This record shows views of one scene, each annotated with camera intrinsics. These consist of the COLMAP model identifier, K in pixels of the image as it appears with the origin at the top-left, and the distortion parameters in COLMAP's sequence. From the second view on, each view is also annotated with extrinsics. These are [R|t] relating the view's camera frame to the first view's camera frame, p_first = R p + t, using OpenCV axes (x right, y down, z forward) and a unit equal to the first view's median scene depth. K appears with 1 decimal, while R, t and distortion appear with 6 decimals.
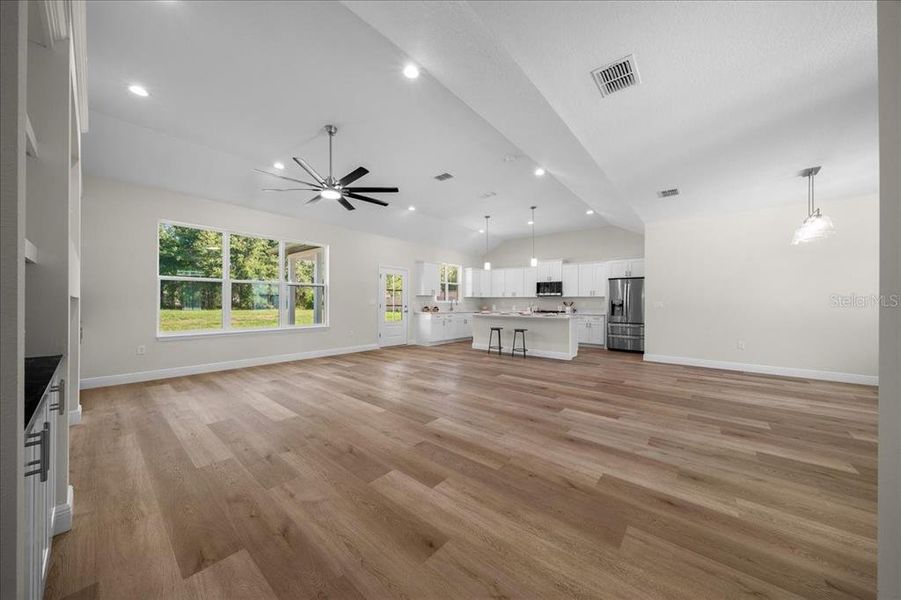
lens RADIAL K [[307.8, 0, 455.4], [0, 307.8, 302.7], [0, 0, 1]] dist [-0.002420, 0.000295]
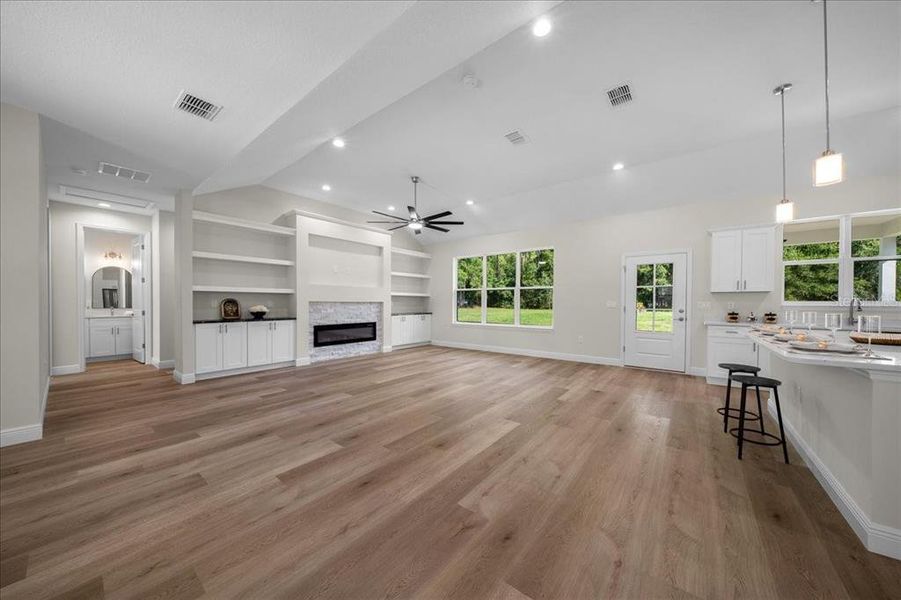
lens RADIAL K [[307.8, 0, 448.8], [0, 307.8, 306.3], [0, 0, 1]] dist [-0.002420, 0.000295]
pose [[0.016352, 0.004630, -0.999856, 0.938327], [-0.003736, 0.999983, 0.004569, 0.003455], [0.999859, 0.003661, 0.016369, 1.064655]]
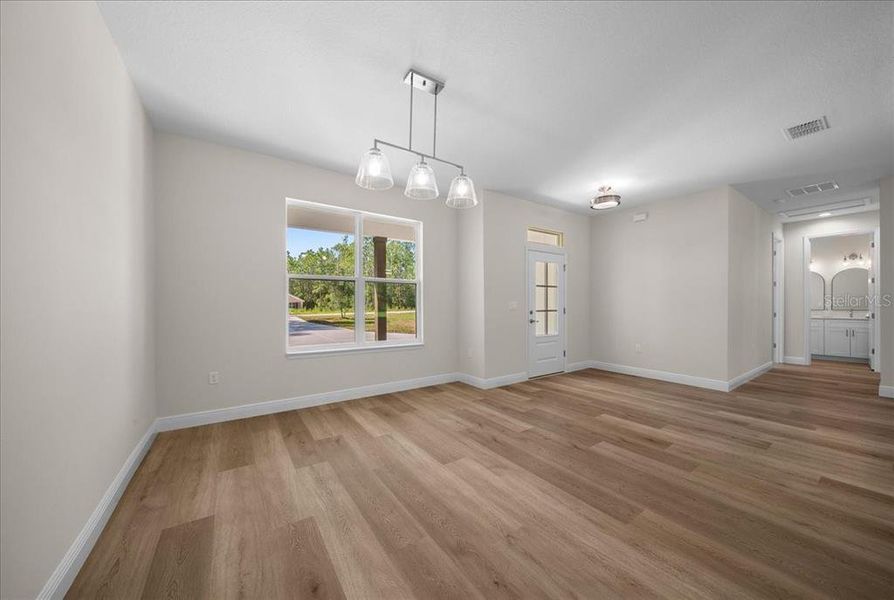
lens RADIAL K [[314.6, 0, 446.6], [0, 314.6, 305.6], [0, 0, 1]] dist [-0.007272, -0.000203]
pose [[-0.960890, -0.007304, 0.276834, 0.884477], [-0.005580, 0.999960, 0.007016, 0.003168], [-0.276874, 0.005197, -0.960892, 1.468273]]
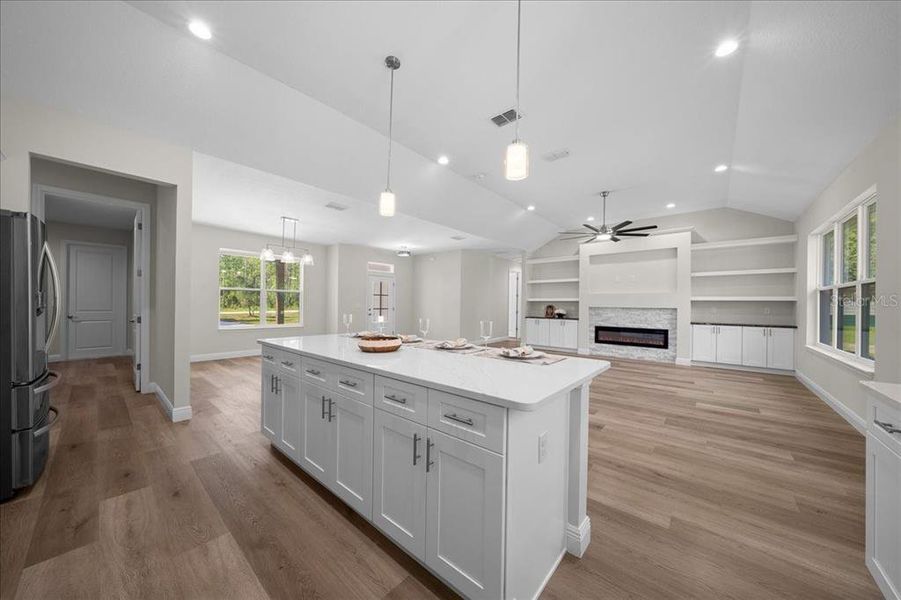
lens RADIAL K [[307.8, 0, 451.4], [0, 307.8, 302.6], [0, 0, 1]] dist [-0.002420, 0.000295]
pose [[-0.999595, -0.017979, 0.022073, 0.278708], [-0.018112, 0.999819, -0.005813, -0.010909], [-0.021964, -0.006210, -0.999739, 2.368072]]
